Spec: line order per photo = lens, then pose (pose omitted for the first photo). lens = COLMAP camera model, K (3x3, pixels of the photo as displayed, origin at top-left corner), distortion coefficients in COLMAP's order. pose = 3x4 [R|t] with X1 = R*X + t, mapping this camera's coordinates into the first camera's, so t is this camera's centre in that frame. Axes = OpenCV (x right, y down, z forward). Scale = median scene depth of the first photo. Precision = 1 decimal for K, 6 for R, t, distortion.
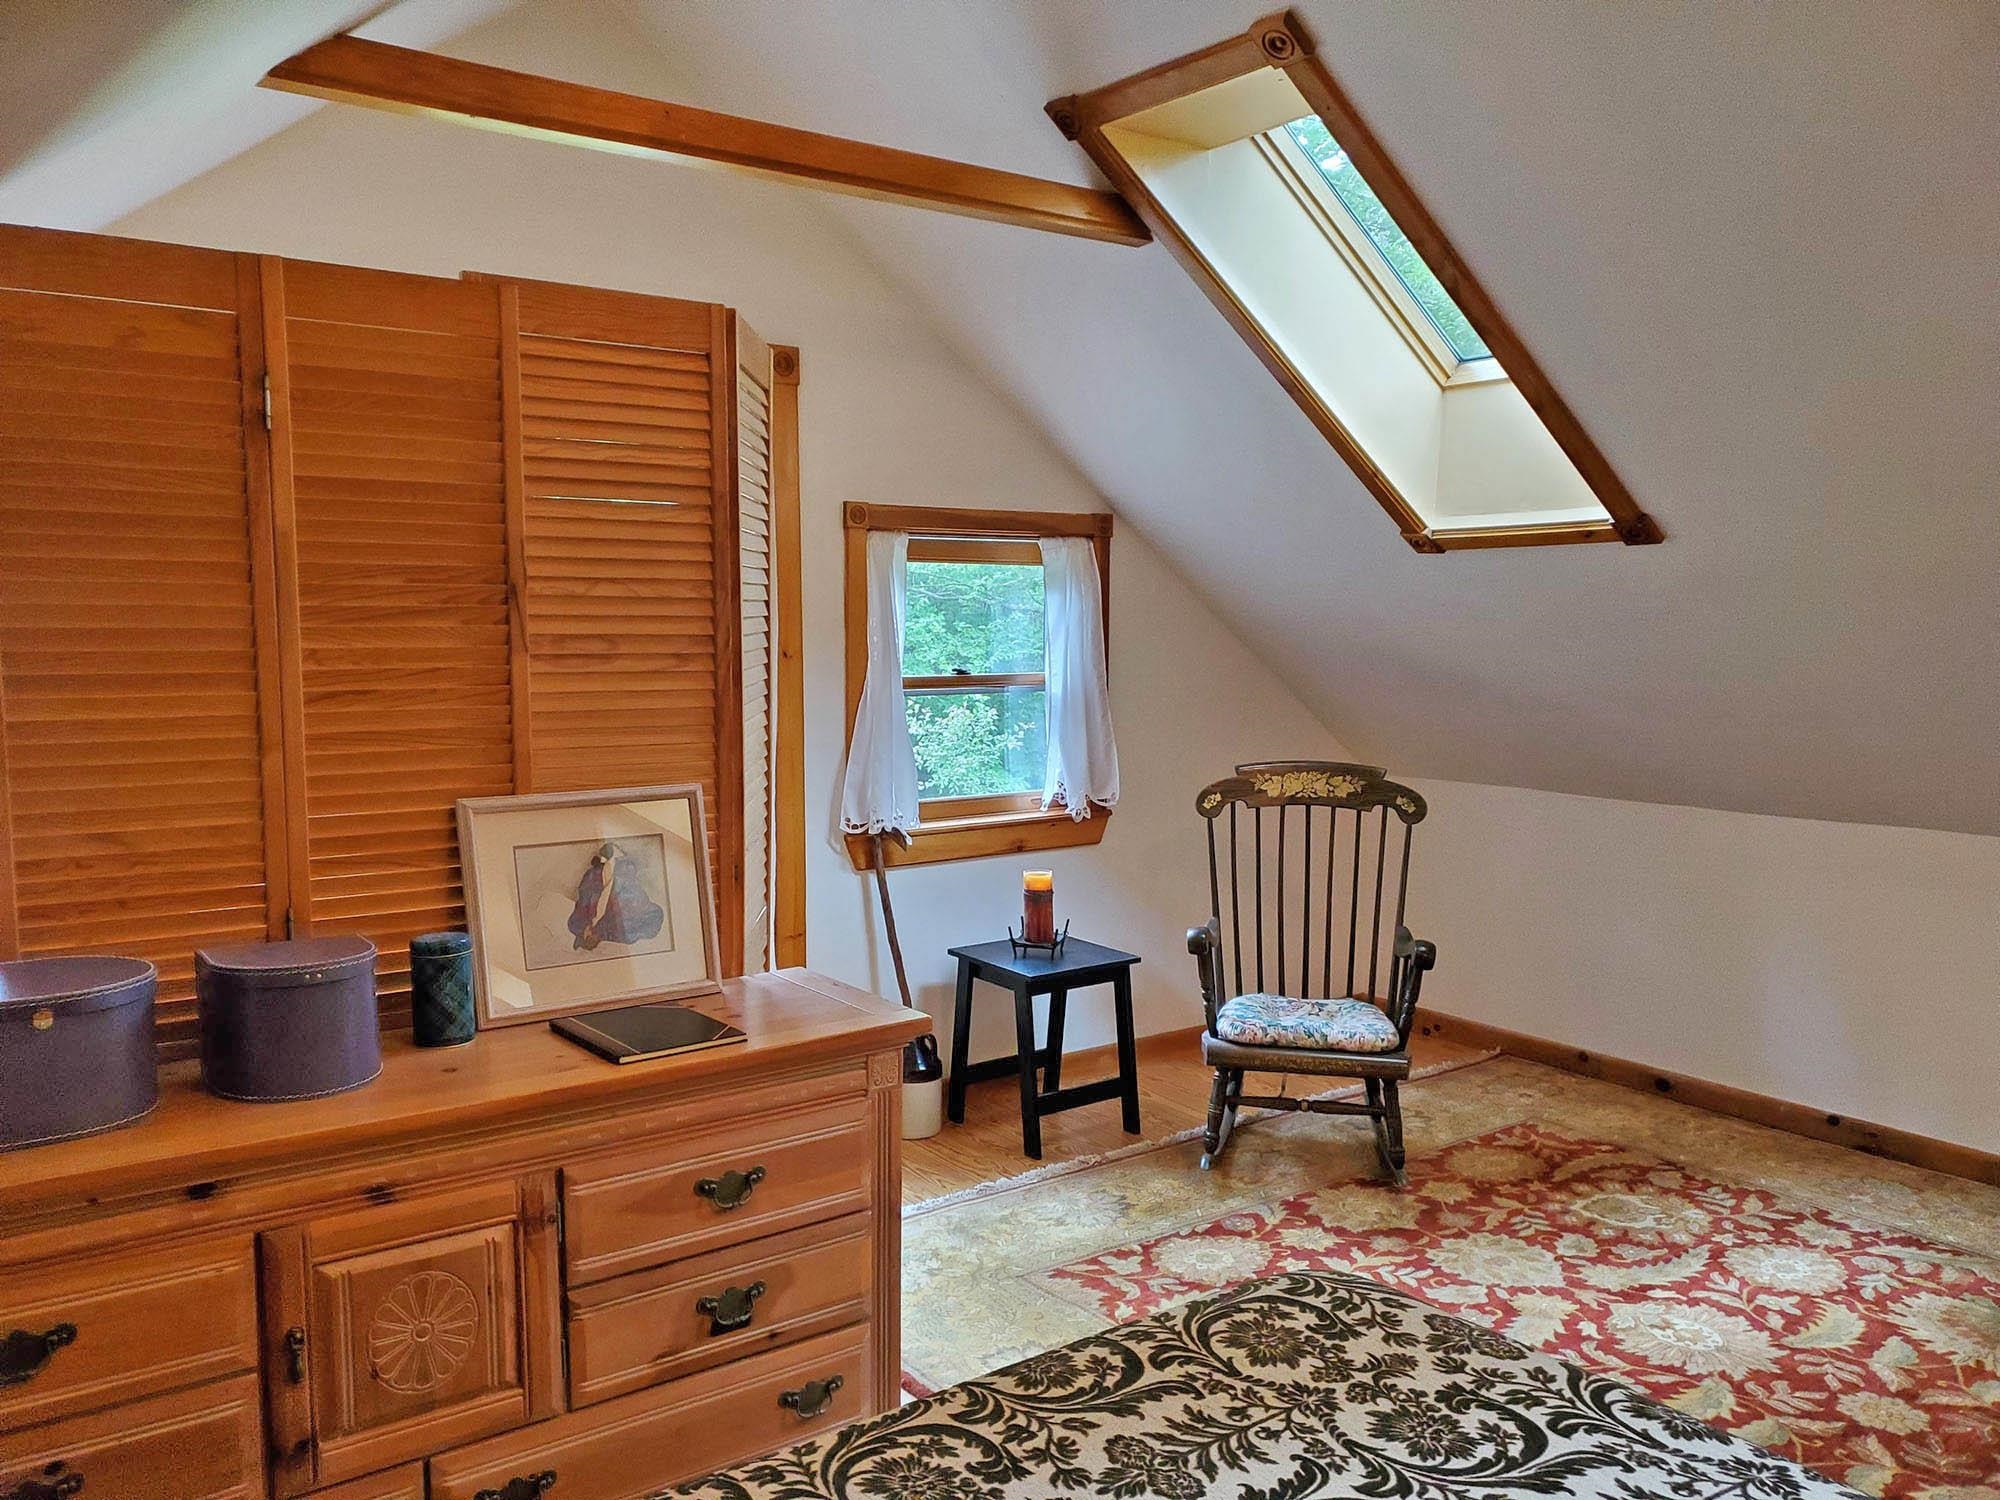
lens RADIAL K [[1544.6, 0, 991.5], [0, 1544.6, 768.2], [0, 0, 1]] dist [-0.000820, -0.008411]
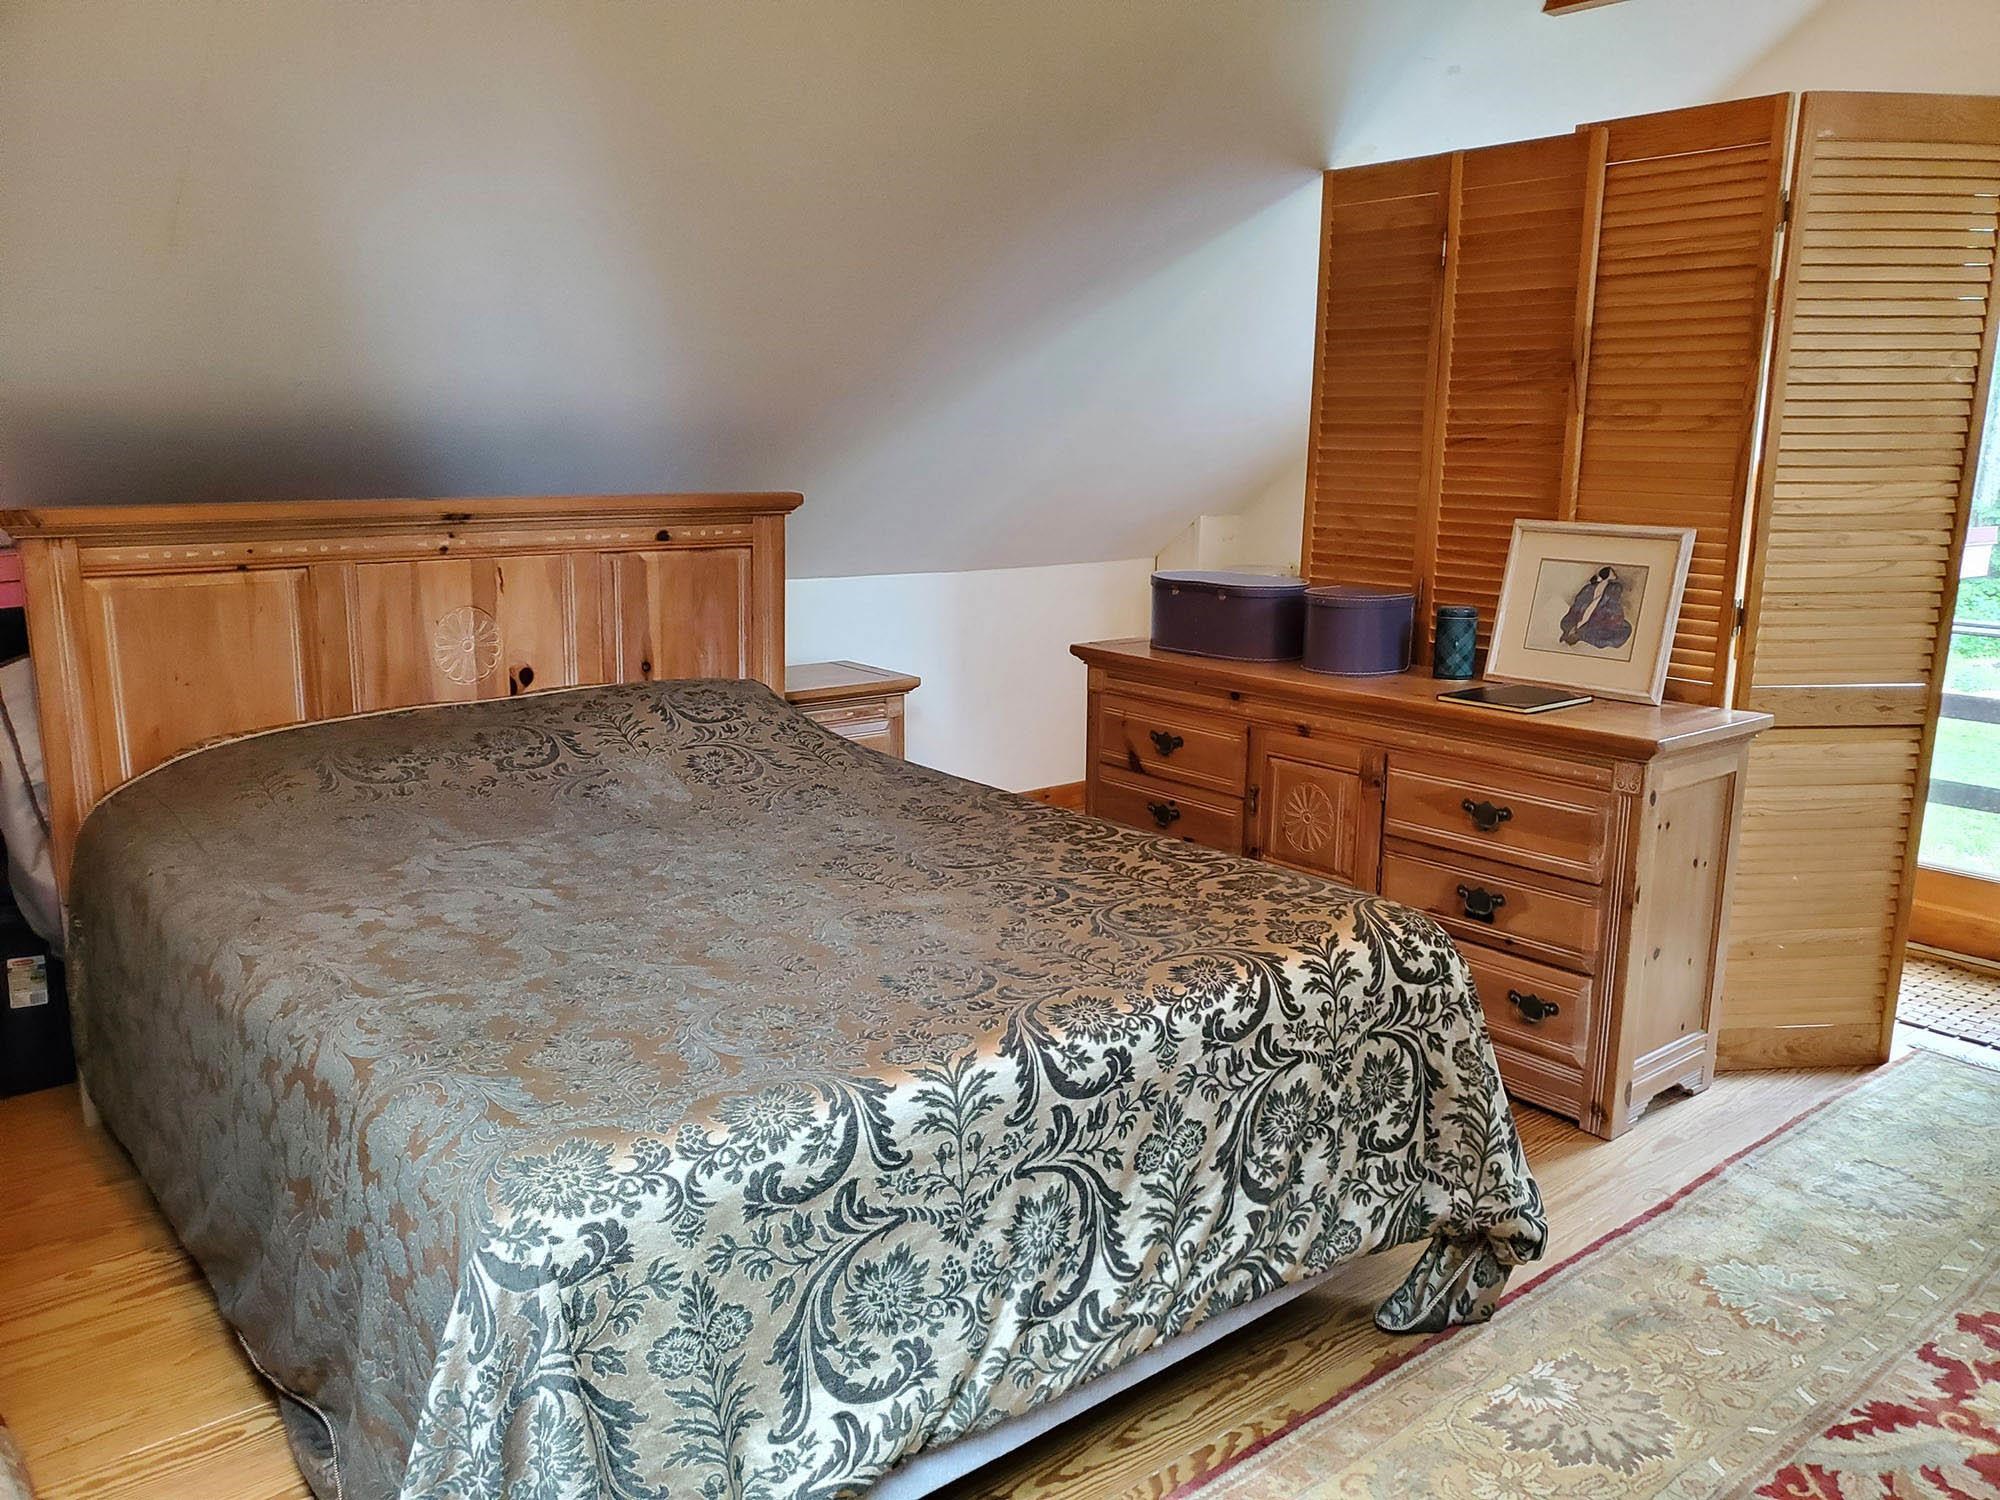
lens RADIAL K [[1544.6, 0, 988.5], [0, 1544.6, 746.6], [0, 0, 1]] dist [-0.000820, -0.008411]
pose [[0.054209, 0.200363, -0.978221, 1.105867], [-0.101649, 0.975679, 0.194209, -0.002250], [0.993342, 0.088907, 0.073257, 0.465063]]
